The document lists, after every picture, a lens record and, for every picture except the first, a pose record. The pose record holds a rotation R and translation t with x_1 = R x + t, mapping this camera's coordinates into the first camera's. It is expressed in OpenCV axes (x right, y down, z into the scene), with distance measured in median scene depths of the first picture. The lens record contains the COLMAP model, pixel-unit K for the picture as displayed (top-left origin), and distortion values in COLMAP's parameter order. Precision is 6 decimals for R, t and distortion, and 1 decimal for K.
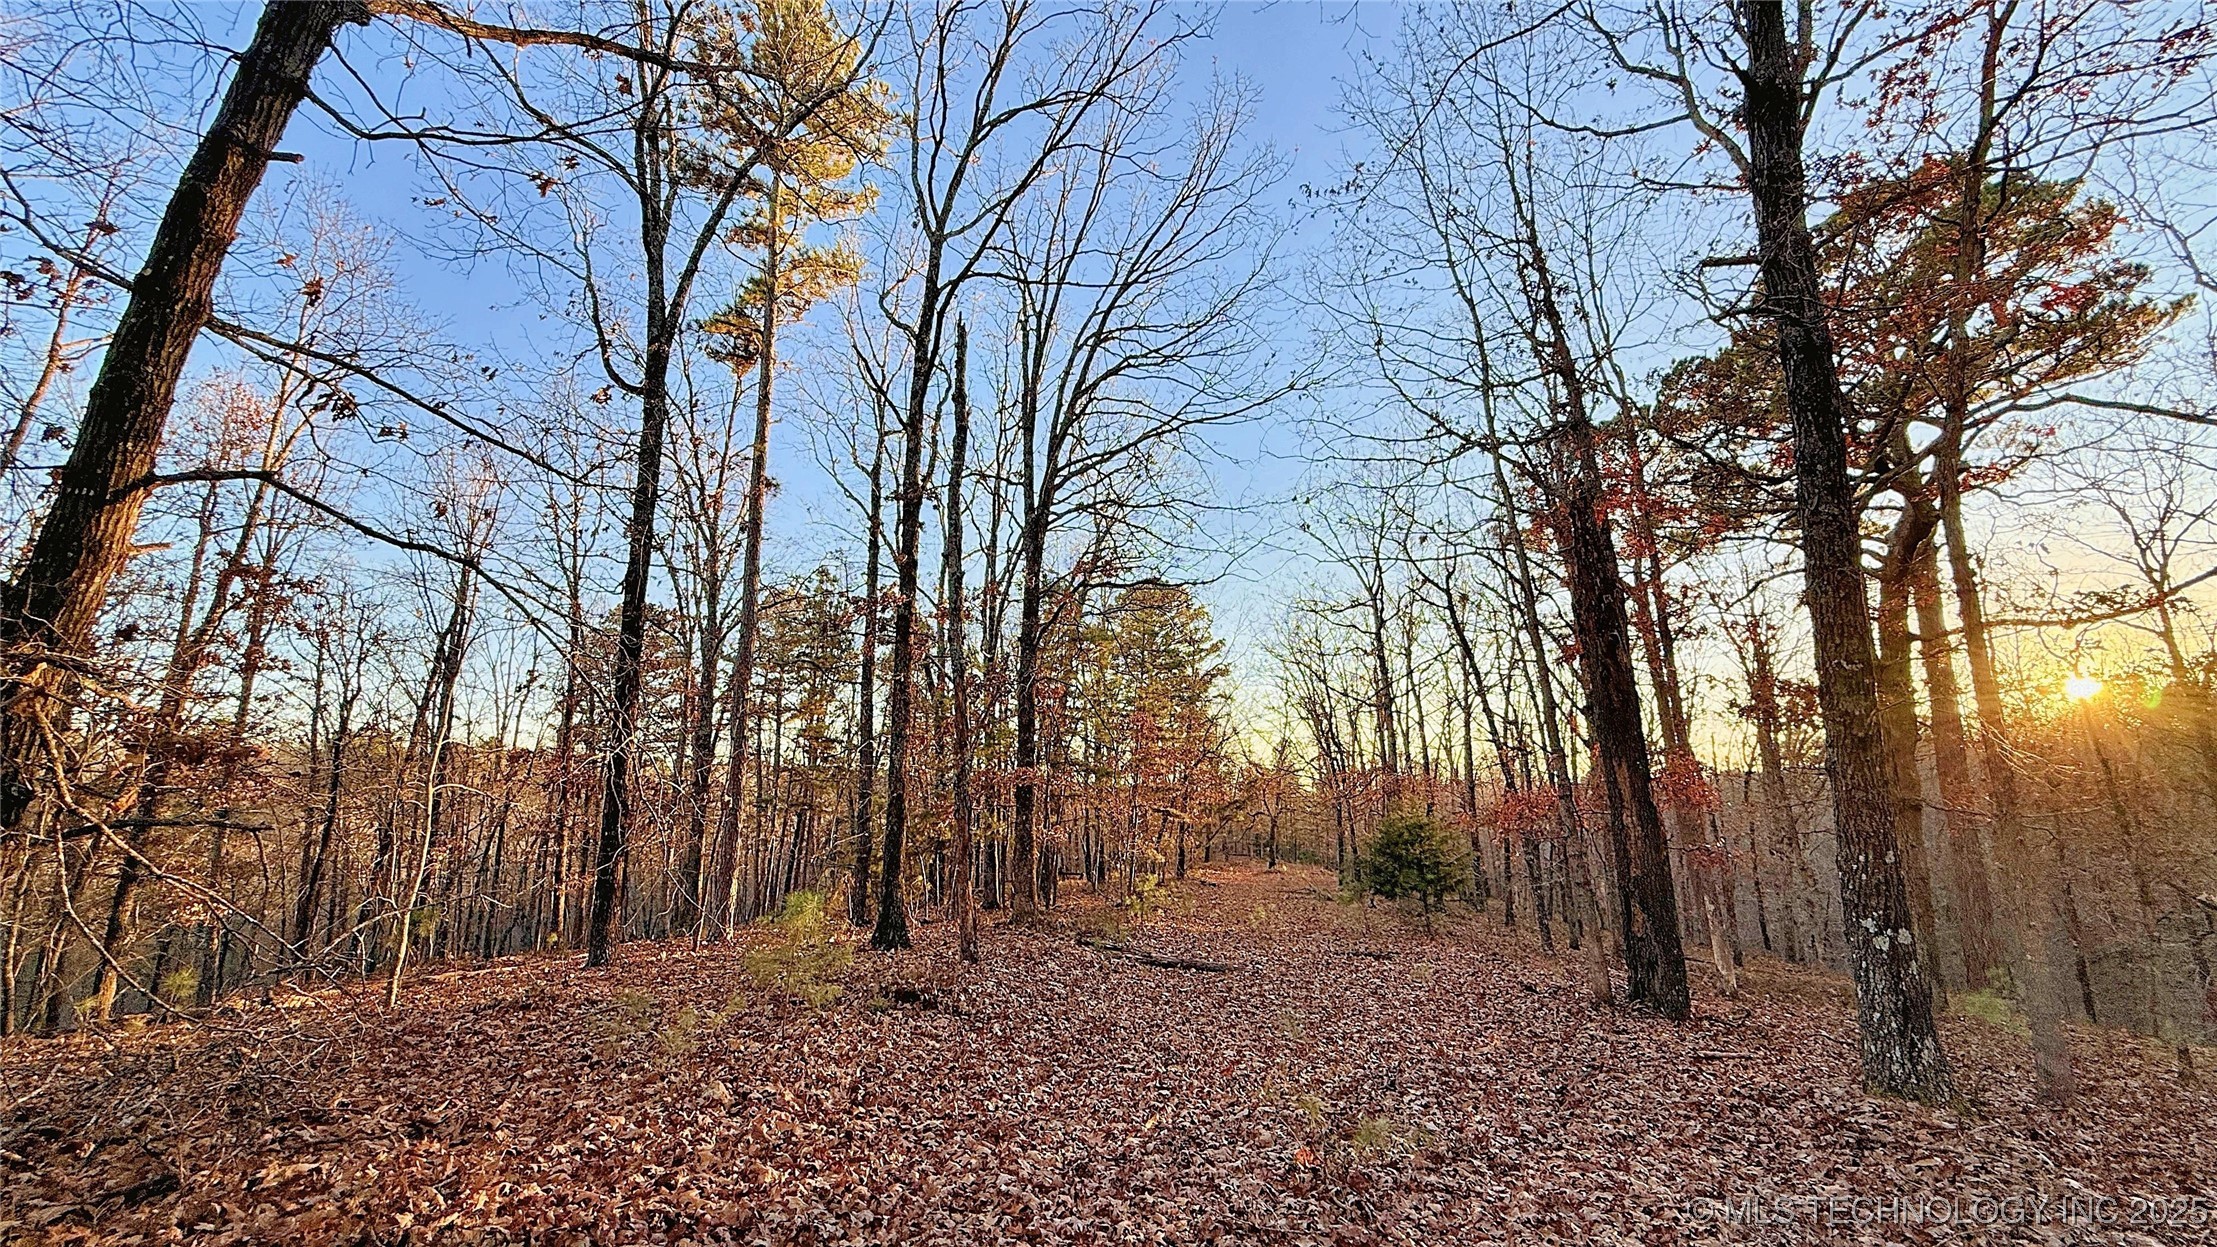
lens RADIAL K [[892.4, 0, 1103.8], [0, 892.4, 622.1], [0, 0, 1]] dist [0.010392, -0.000863]
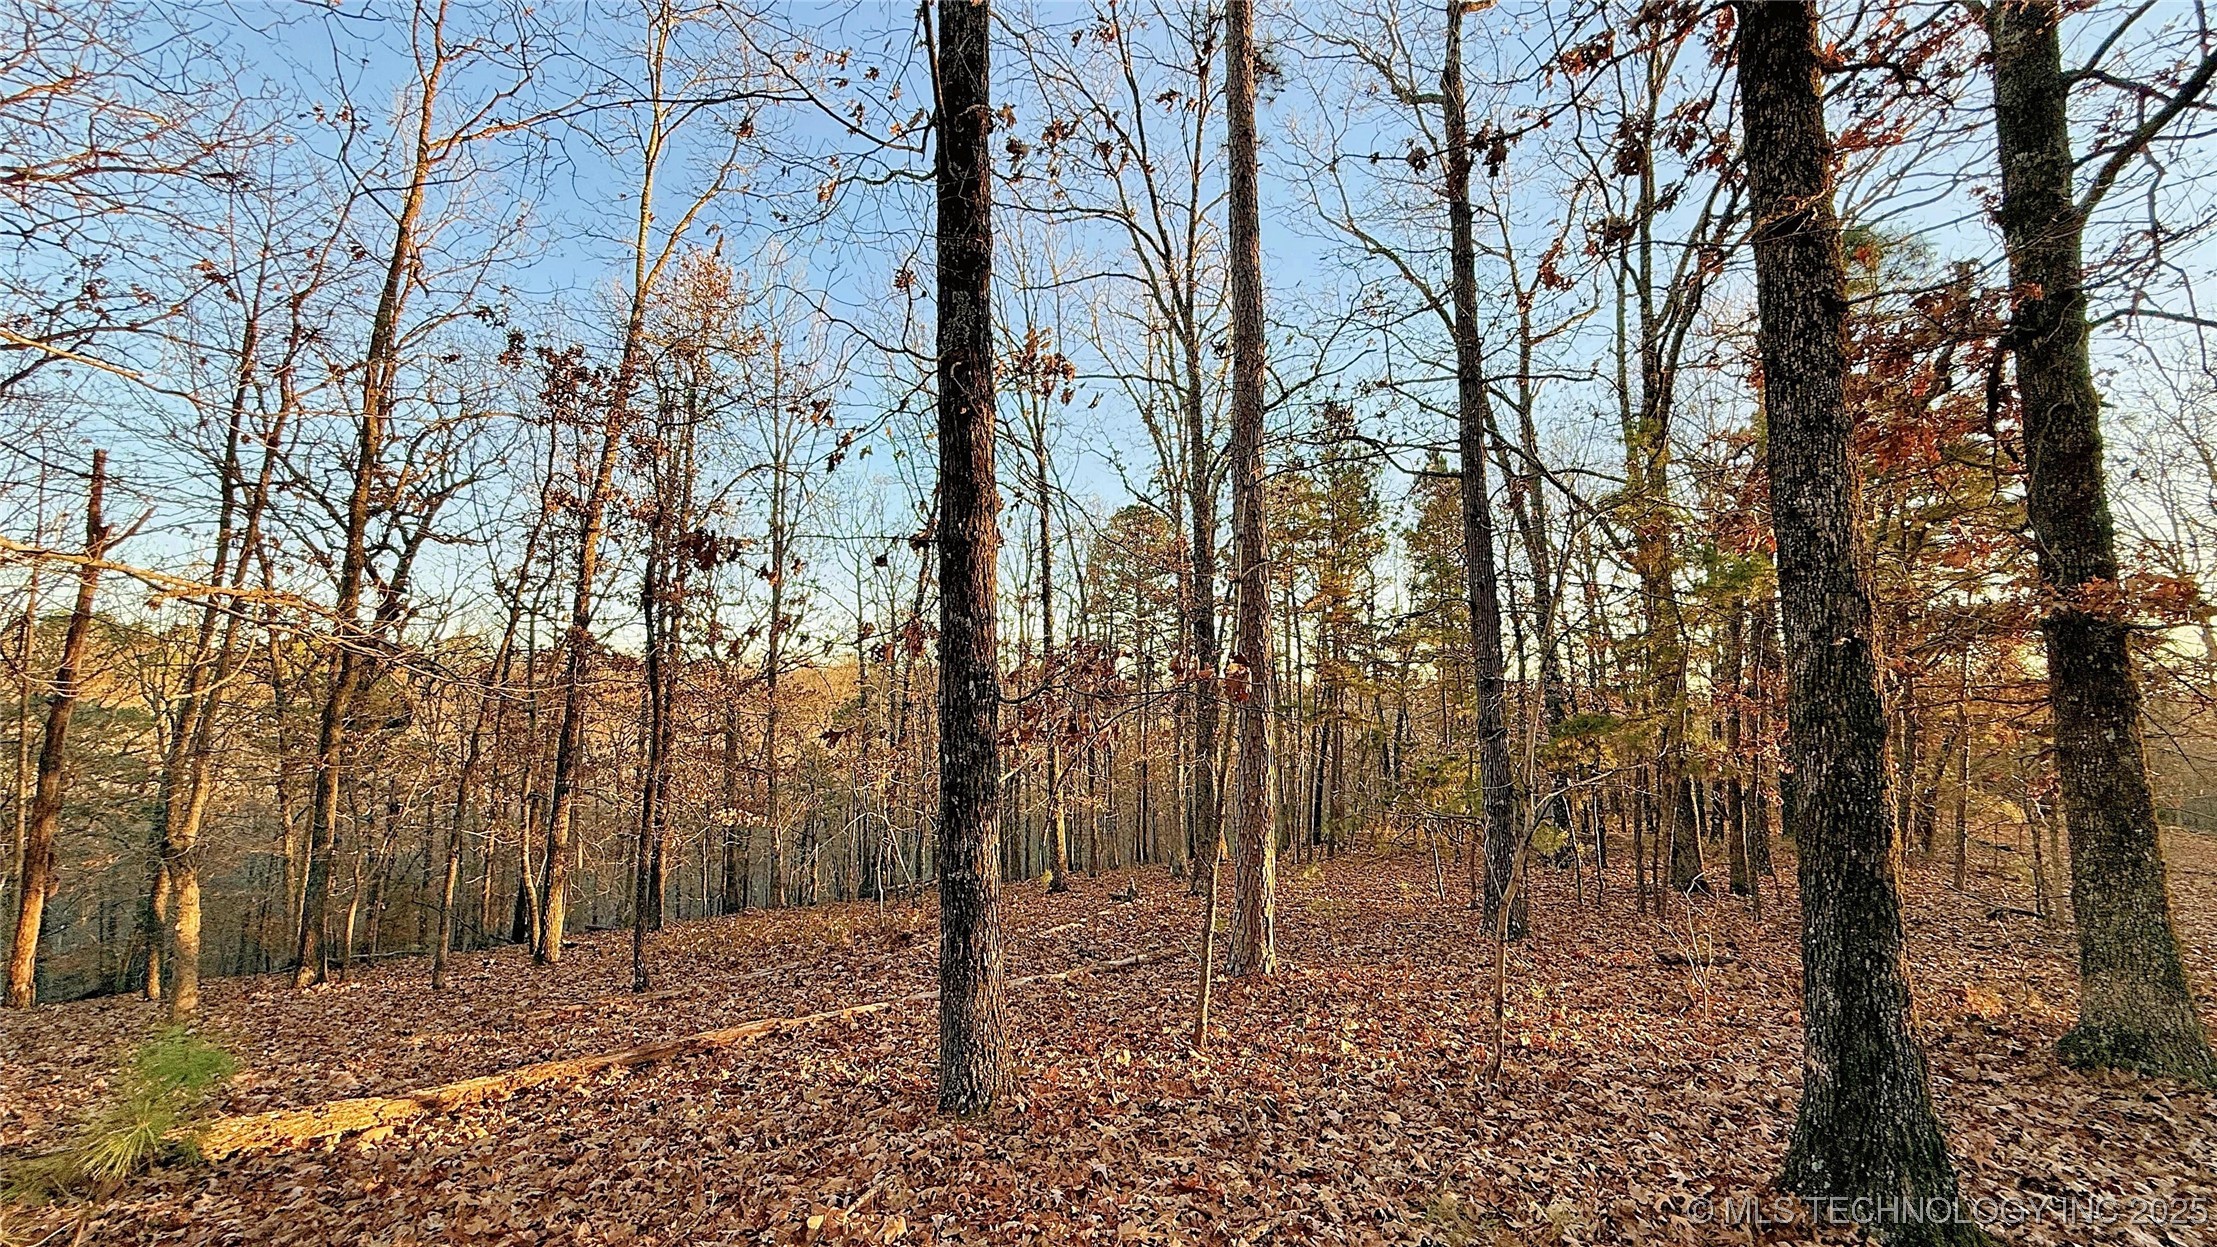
lens RADIAL K [[892.4, 0, 1103.8], [0, 892.4, 622.1], [0, 0, 1]] dist [0.010392, -0.000863]
pose [[0.853632, -0.050398, -0.518433, -0.146228], [0.102140, 0.992181, 0.071728, 0.075356], [0.510764, -0.114182, 0.852105, 0.350985]]
